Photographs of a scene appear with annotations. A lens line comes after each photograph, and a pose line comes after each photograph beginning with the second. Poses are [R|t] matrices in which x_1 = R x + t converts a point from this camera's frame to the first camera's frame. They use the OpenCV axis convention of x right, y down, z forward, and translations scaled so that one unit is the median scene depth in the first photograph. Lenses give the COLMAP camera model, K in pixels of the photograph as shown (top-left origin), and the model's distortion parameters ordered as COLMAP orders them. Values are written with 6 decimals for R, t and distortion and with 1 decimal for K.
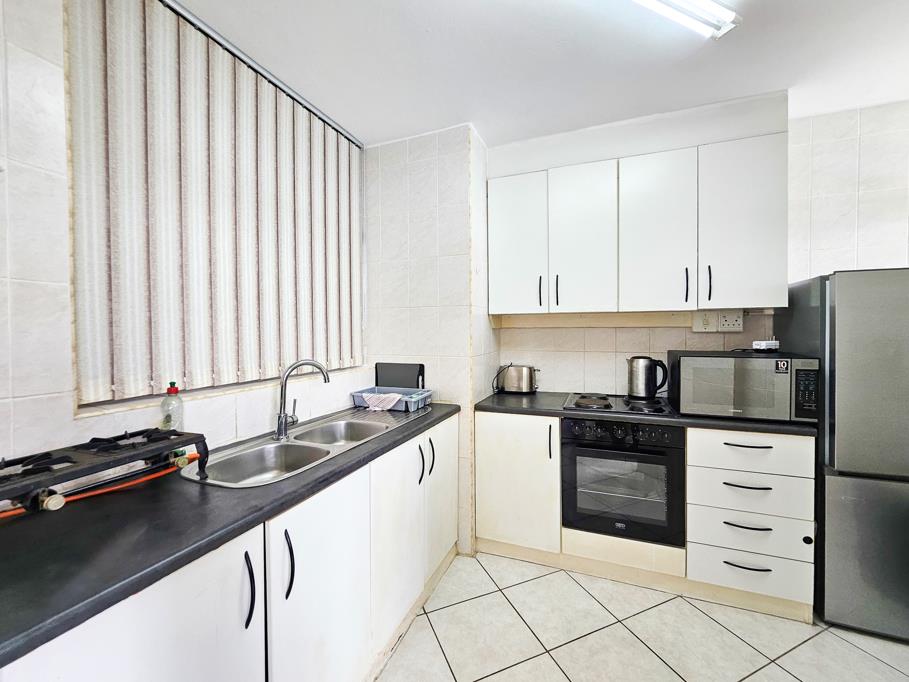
lens RADIAL K [[368.2, 0, 459.0], [0, 368.2, 335.8], [0, 0, 1]] dist [-0.000613, -0.000047]
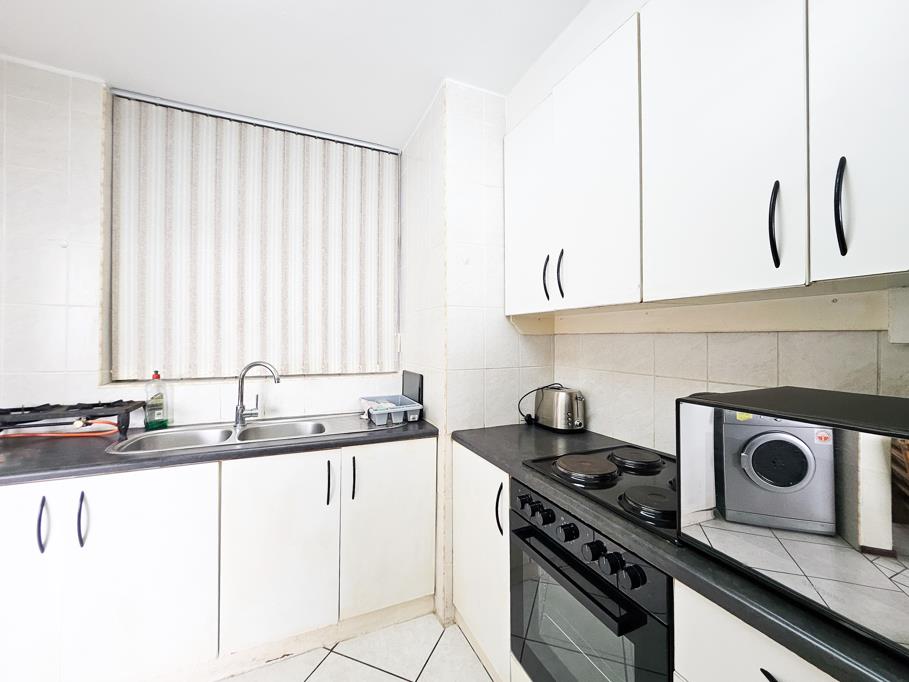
lens RADIAL K [[374.6, 0, 456.8], [0, 374.6, 336.4], [0, 0, 1]] dist [-0.000162, -0.000230]
pose [[0.713220, 0.003222, -0.700933, 0.660844], [-0.017551, 0.999758, -0.013263, -0.006178], [0.700720, 0.021761, 0.713104, 0.473243]]
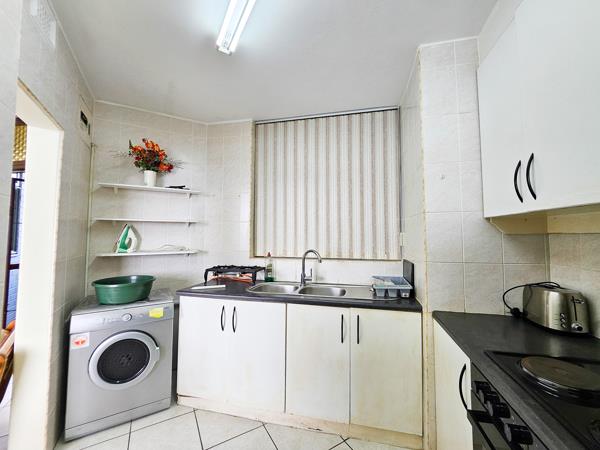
lens RADIAL K [[243.0, 0, 303.0], [0, 243.0, 221.6], [0, 0, 1]] dist [-0.000613, -0.000047]
pose [[0.143125, -0.045280, -0.988668, 0.710891], [-0.017729, 0.998675, -0.048305, -0.018217], [0.989546, 0.024442, 0.142133, 0.602651]]
